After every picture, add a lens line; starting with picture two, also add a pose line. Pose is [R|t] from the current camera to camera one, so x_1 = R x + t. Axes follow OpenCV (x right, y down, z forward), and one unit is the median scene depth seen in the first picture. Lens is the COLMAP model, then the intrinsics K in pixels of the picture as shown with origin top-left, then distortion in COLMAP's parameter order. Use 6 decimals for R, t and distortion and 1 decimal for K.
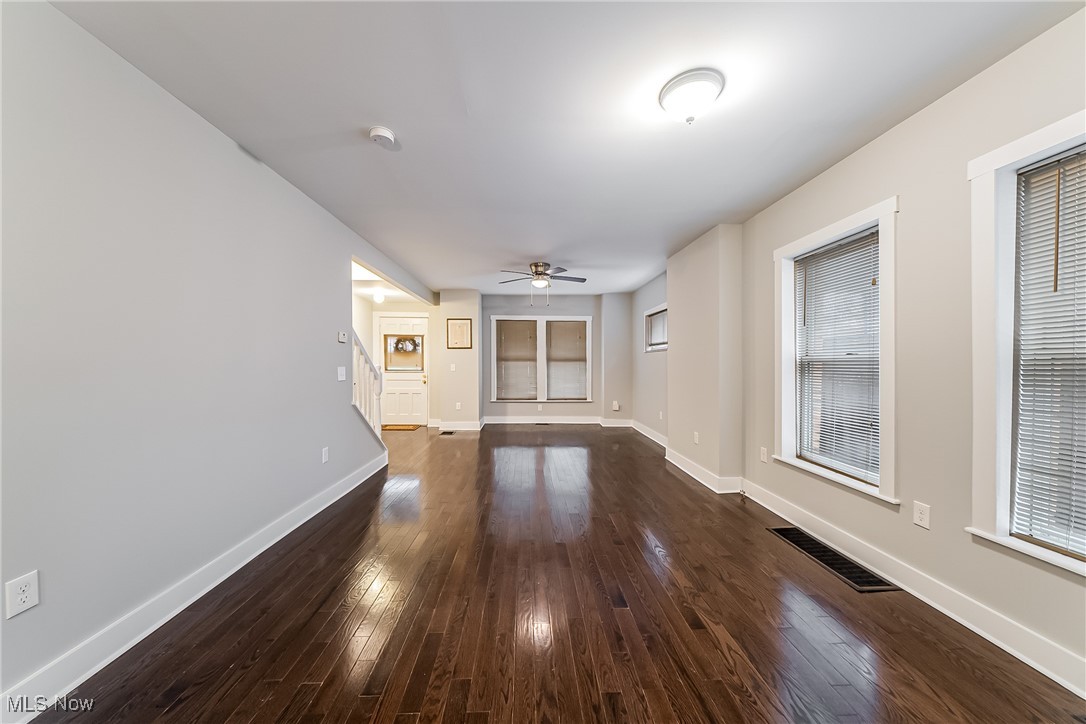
lens RADIAL K [[375.5, 0, 543.0], [0, 375.5, 362.0], [0, 0, 1]] dist [-0.001656, -0.000150]
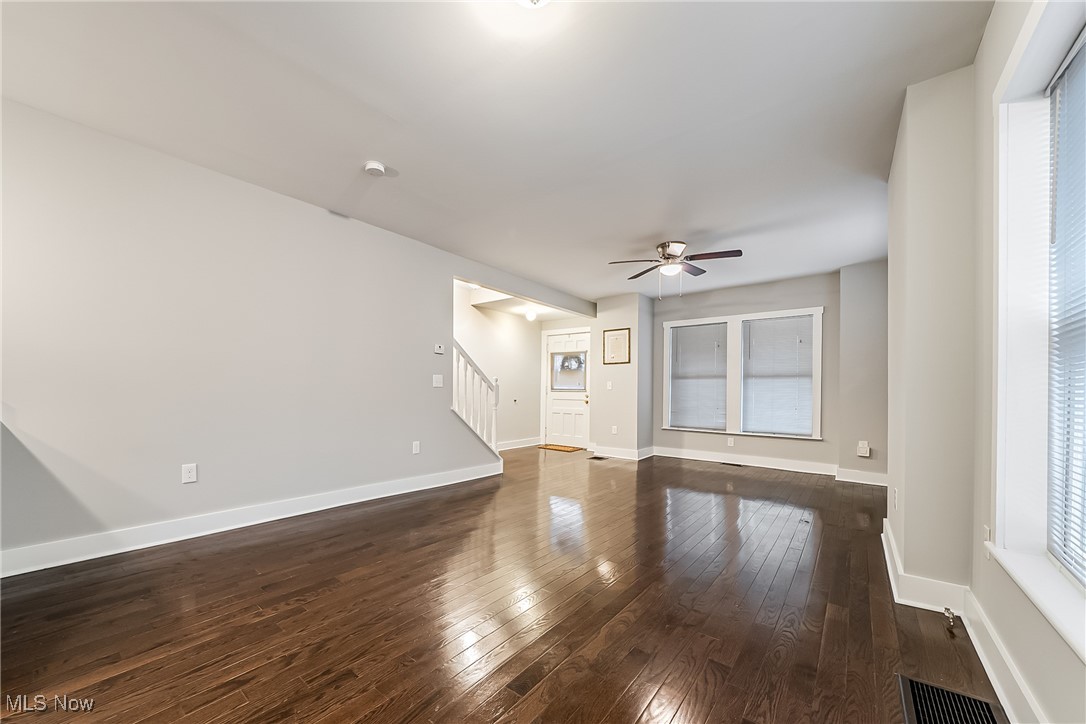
lens RADIAL K [[444.0, 0, 542.1], [0, 444.0, 398.3], [0, 0, 1]] dist [-0.000703, -0.000065]
pose [[0.713640, 0.004375, -0.700499, 0.368901], [-0.010931, 0.999928, -0.004892, 0.050488], [0.700428, 0.011149, 0.713636, 0.146851]]
